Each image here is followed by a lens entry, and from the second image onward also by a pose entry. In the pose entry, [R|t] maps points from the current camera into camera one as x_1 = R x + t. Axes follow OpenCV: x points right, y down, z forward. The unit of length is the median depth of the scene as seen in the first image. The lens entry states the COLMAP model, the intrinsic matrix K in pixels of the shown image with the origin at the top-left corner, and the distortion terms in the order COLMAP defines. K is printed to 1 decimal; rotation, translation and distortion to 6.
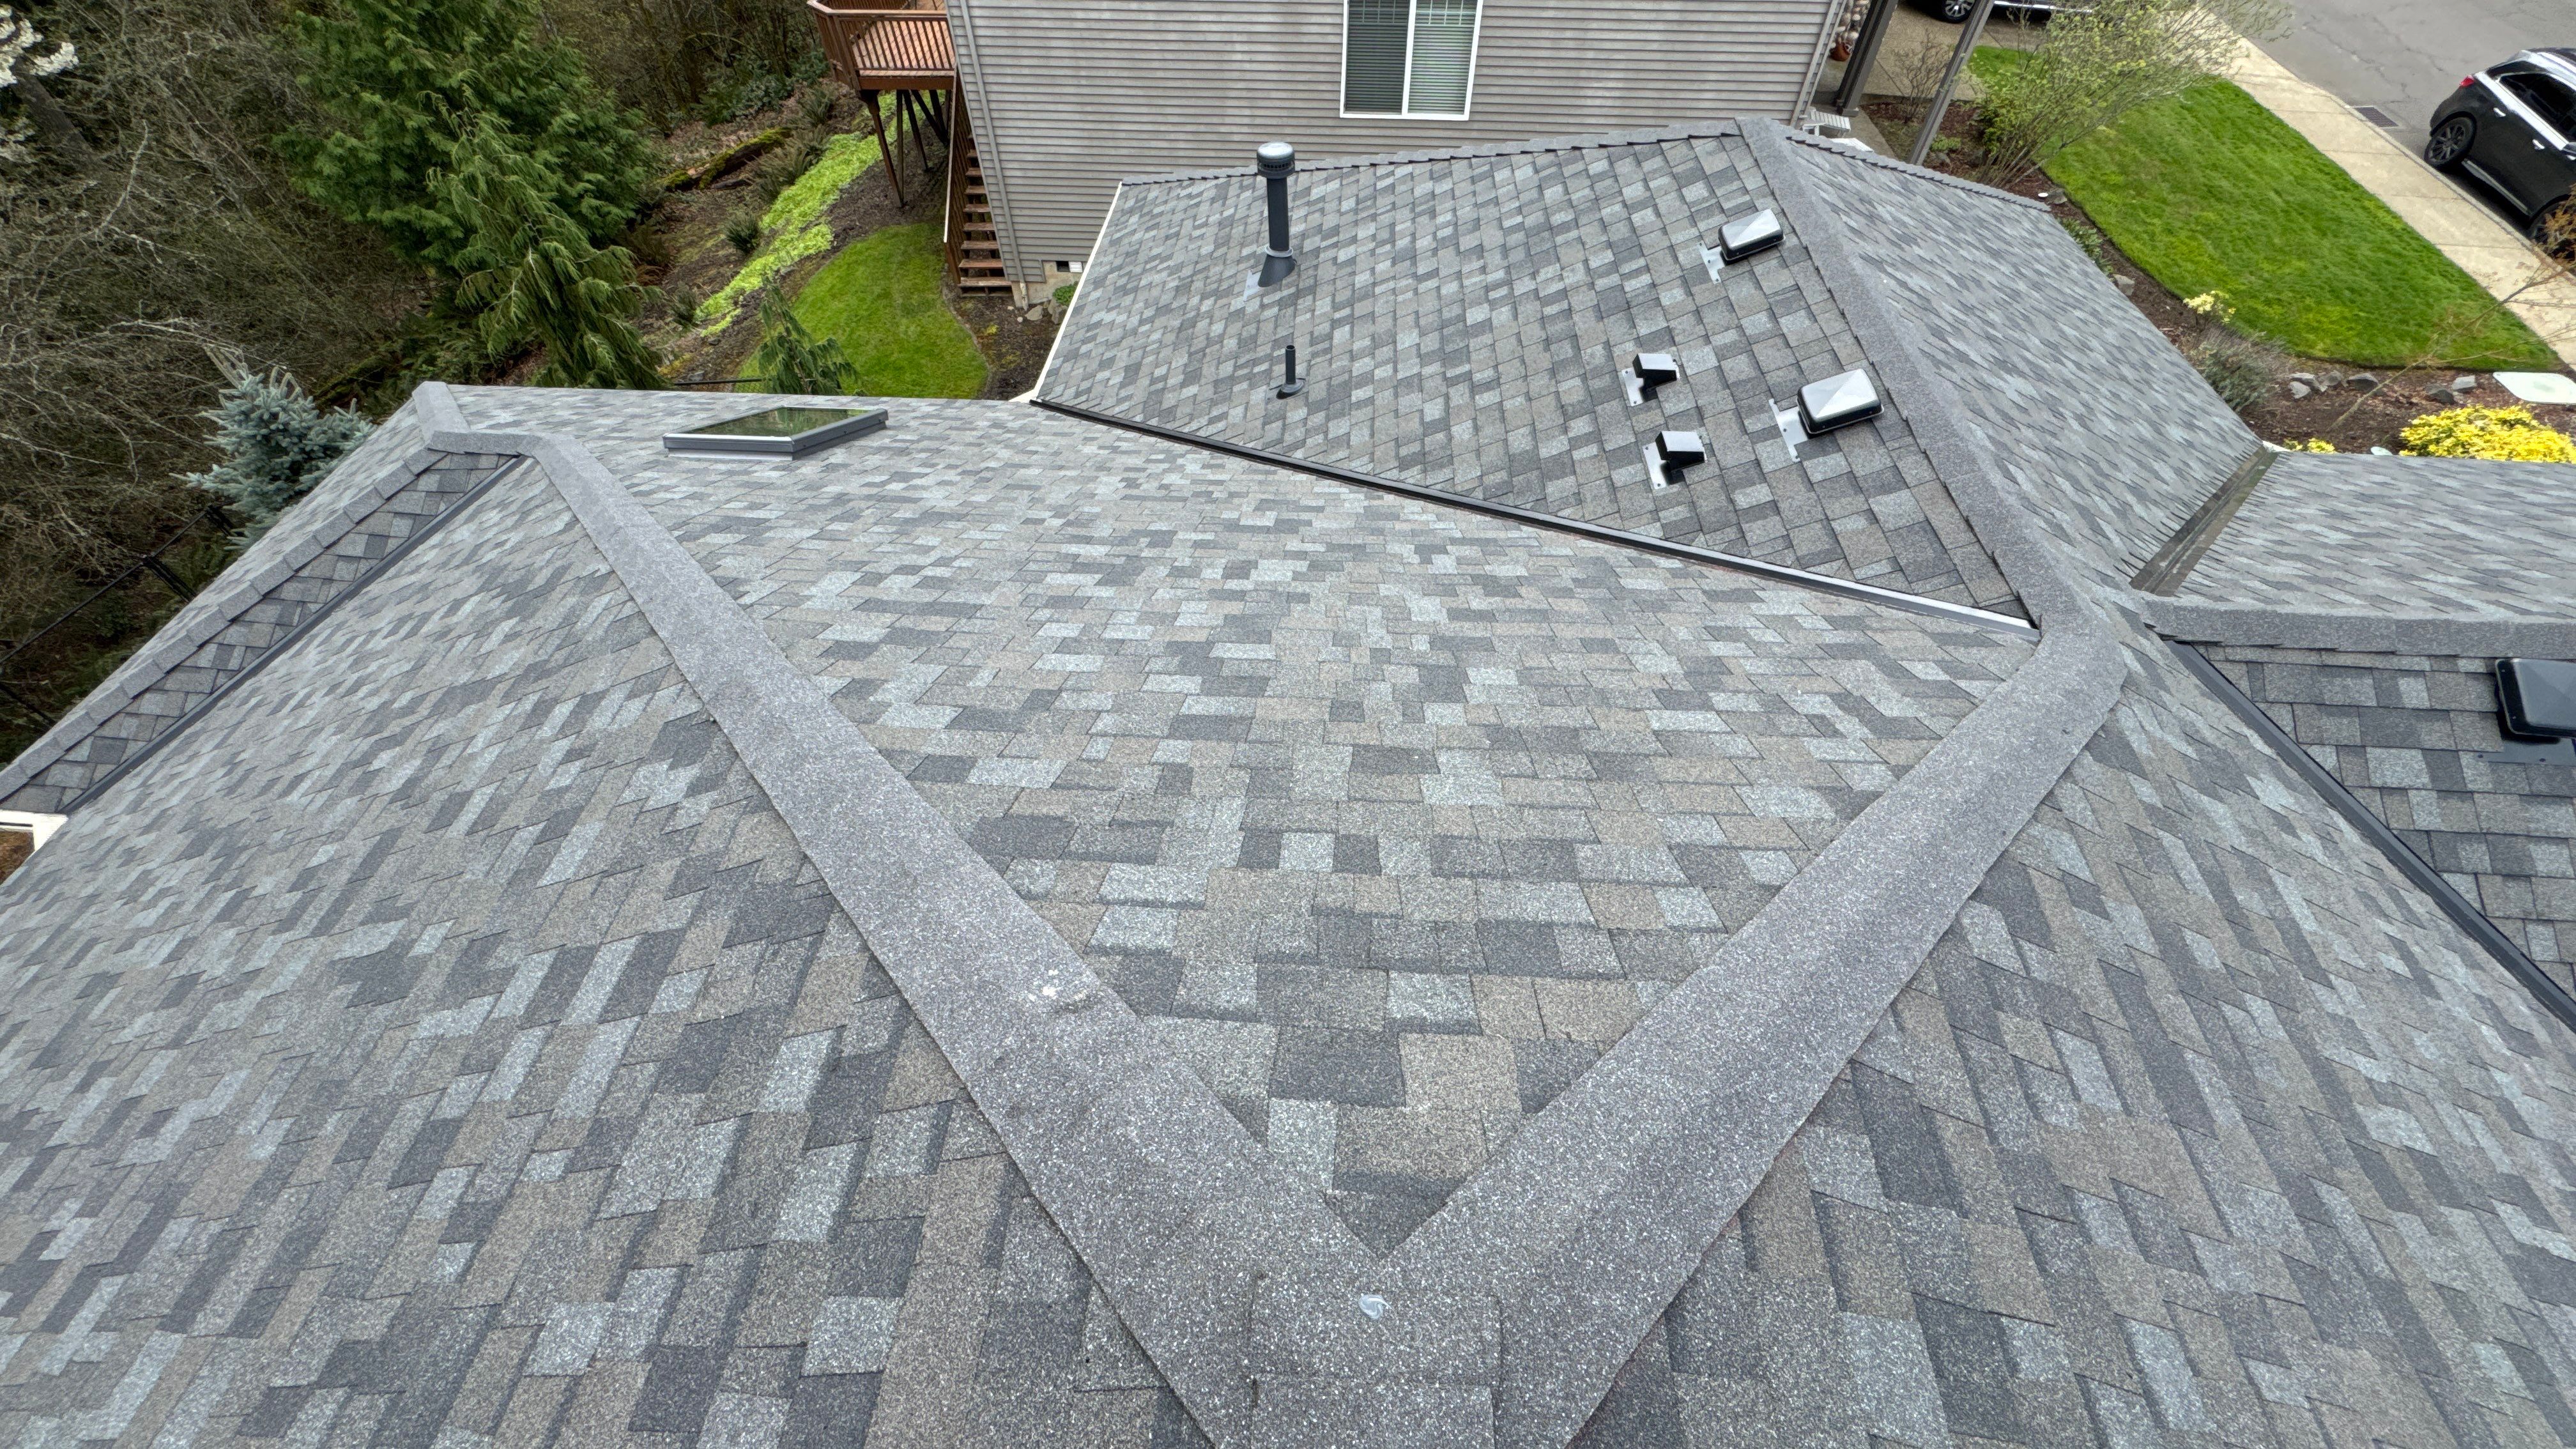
lens RADIAL K [[1027.0, 0, 1288.0], [0, 1027.0, 724.5], [0, 0, 1]] dist [-0.002773, 0.000798]
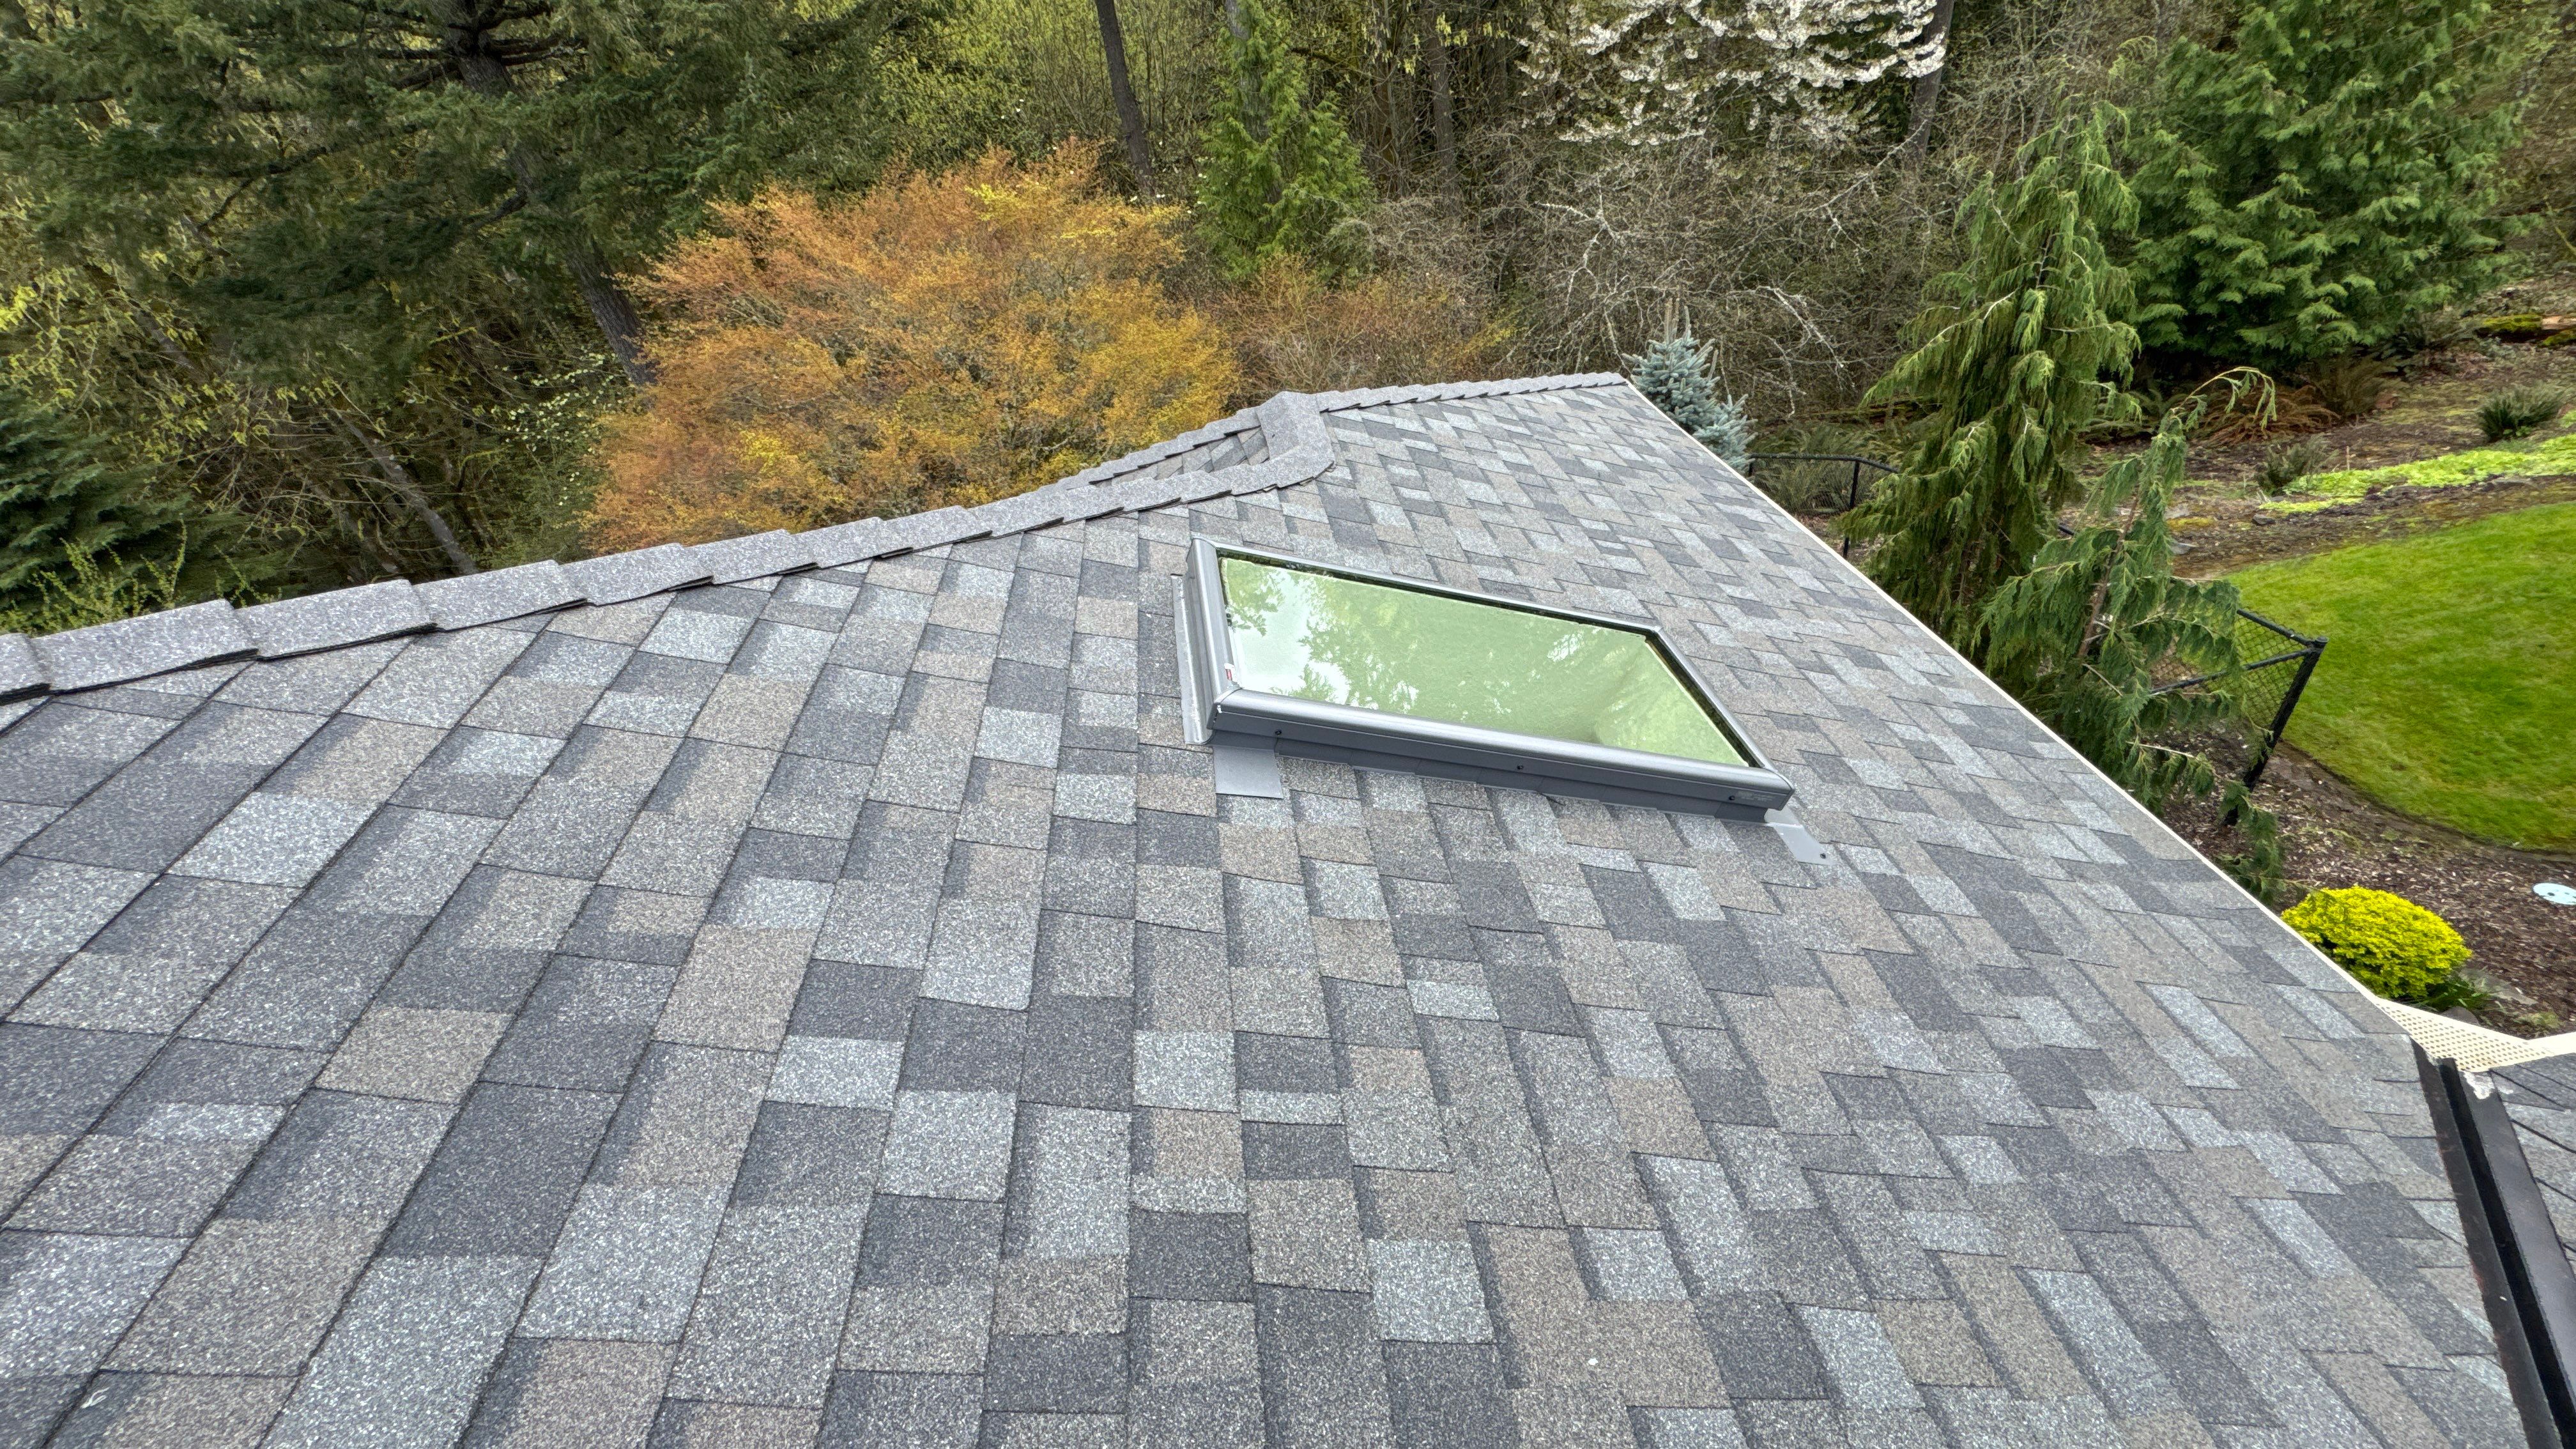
lens RADIAL K [[1027.0, 0, 1288.0], [0, 1027.0, 724.5], [0, 0, 1]] dist [-0.002773, 0.000798]
pose [[0.172677, 0.568829, -0.804125, -0.190593], [-0.622956, 0.695441, 0.358174, -0.404953], [0.762960, 0.439086, 0.474442, 0.840668]]
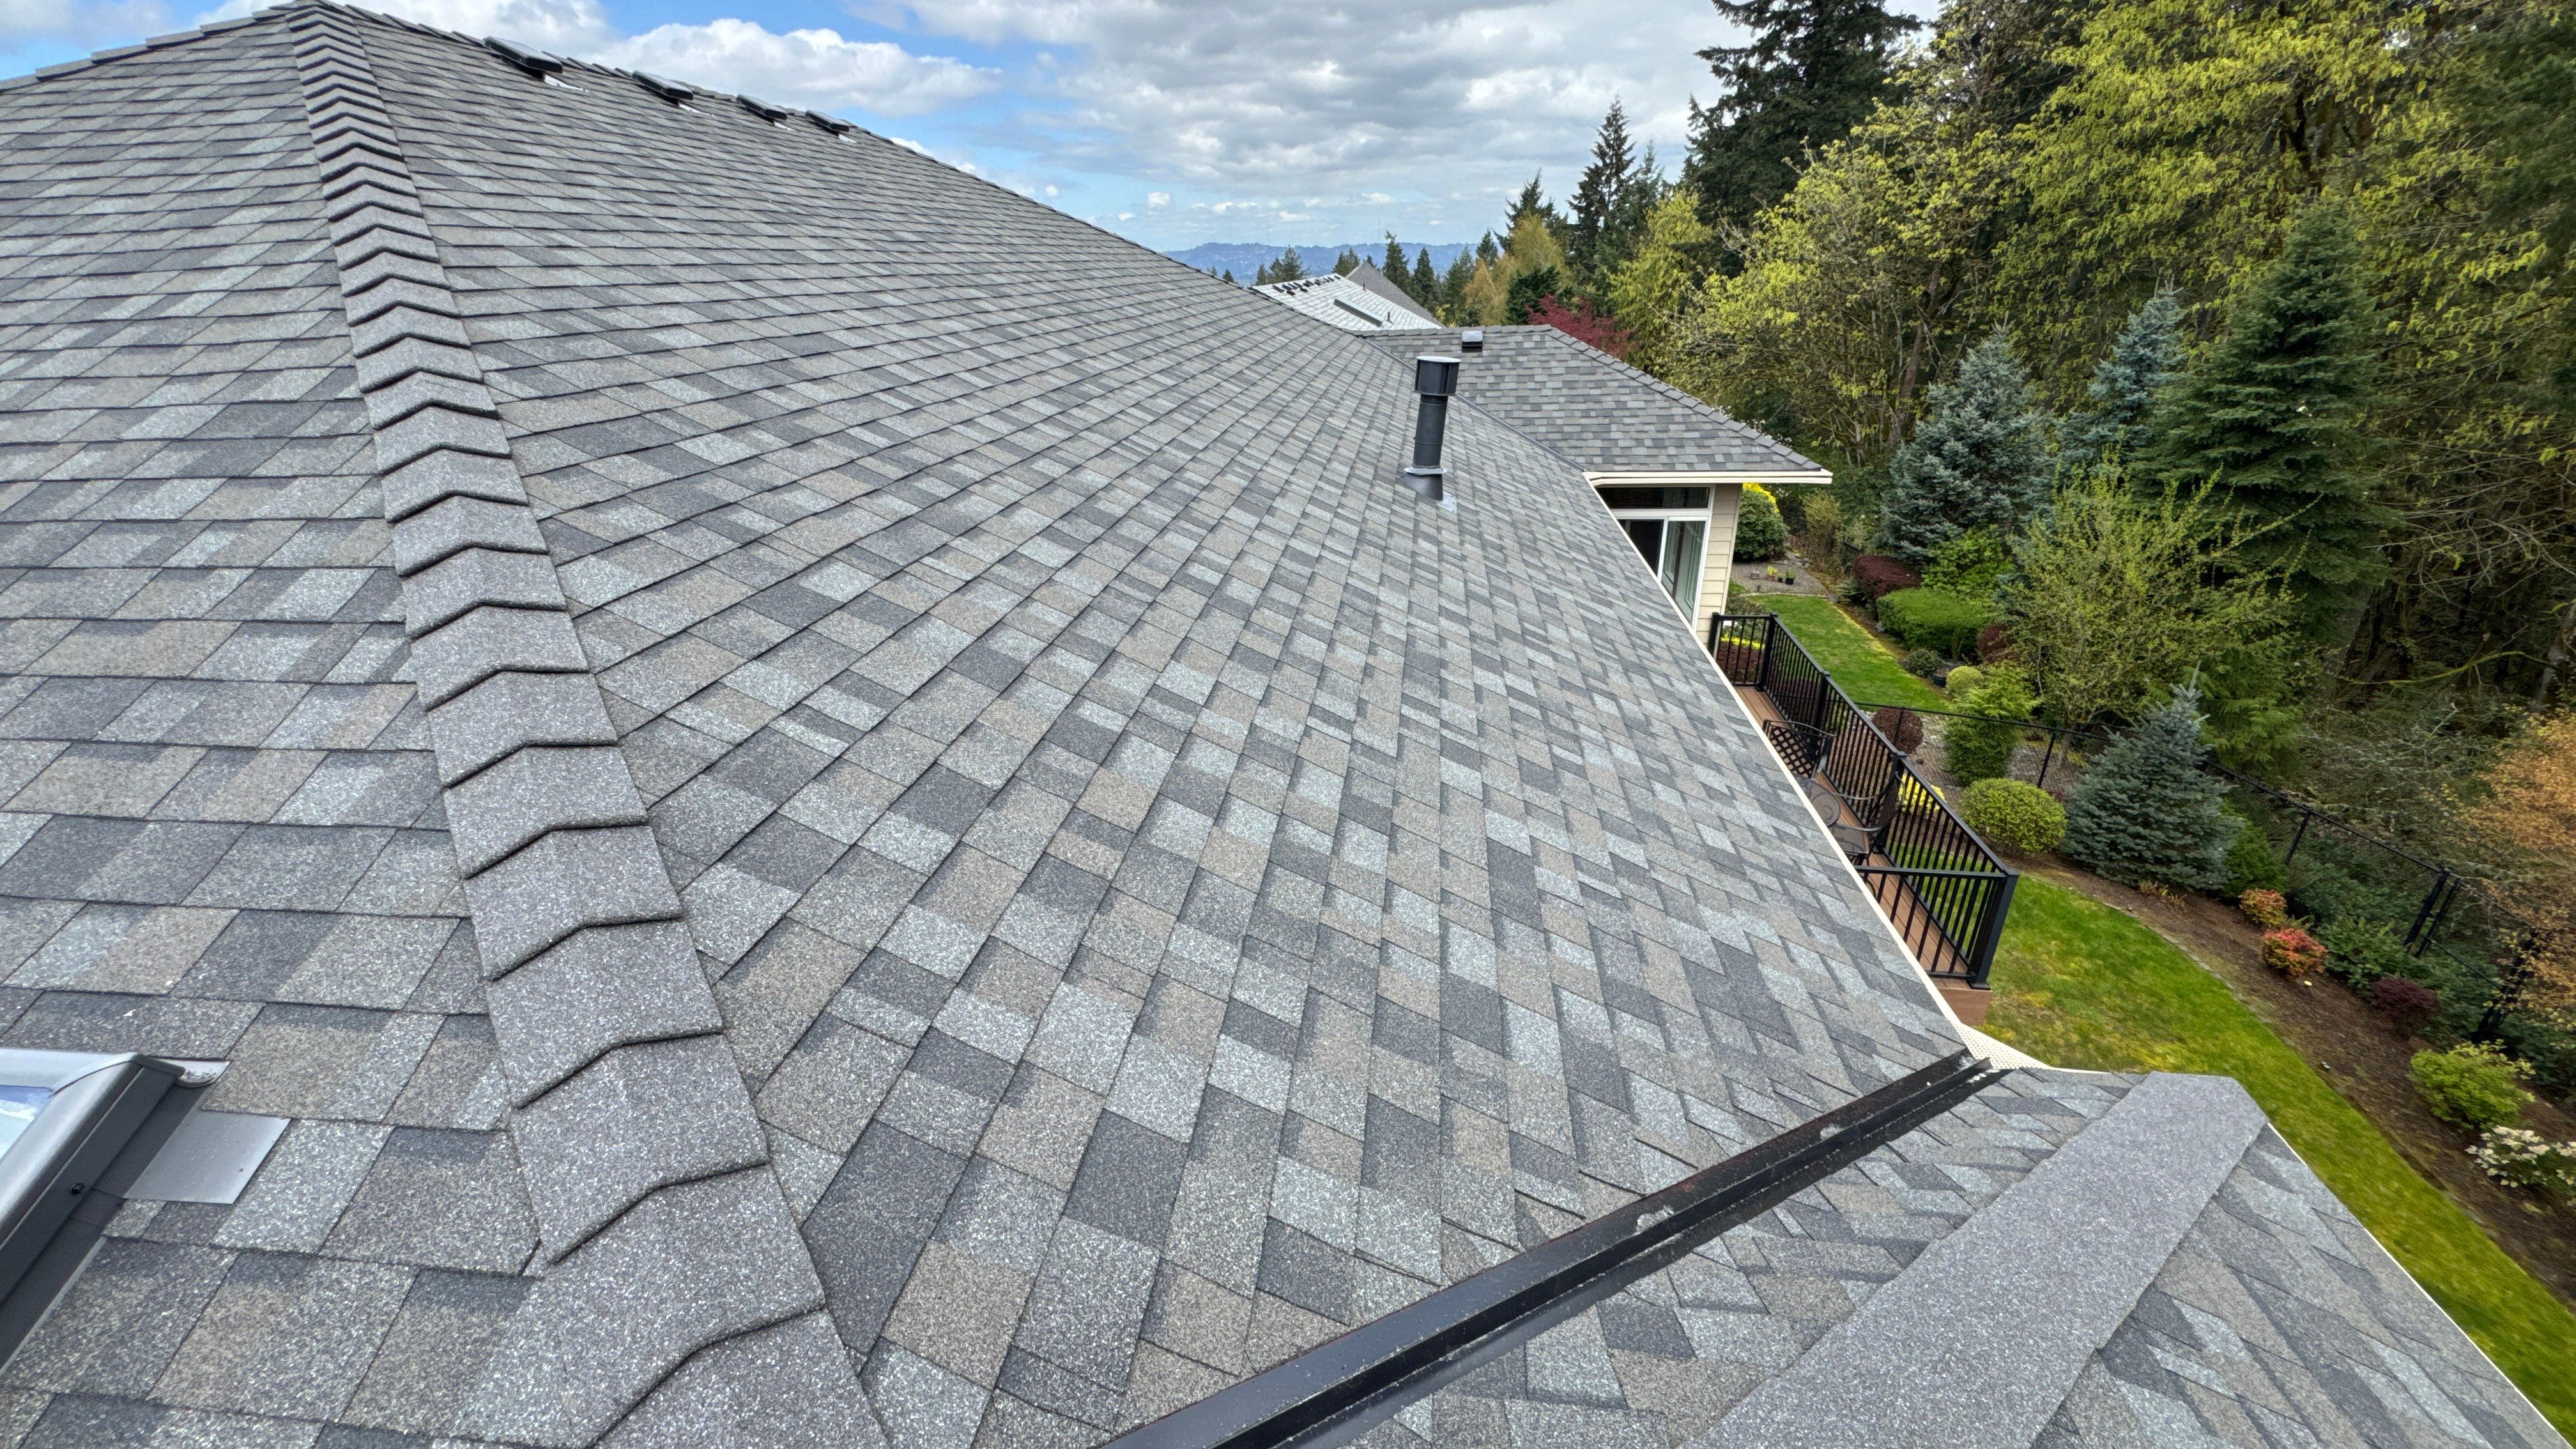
lens RADIAL K [[1027.0, 0, 1288.0], [0, 1027.0, 724.5], [0, 0, 1]] dist [-0.002773, 0.000798]
pose [[-0.997488, 0.004101, 0.070715, -0.860979], [0.069171, 0.271477, 0.959956, -0.488584], [-0.015260, 0.962436, -0.271078, 0.972722]]
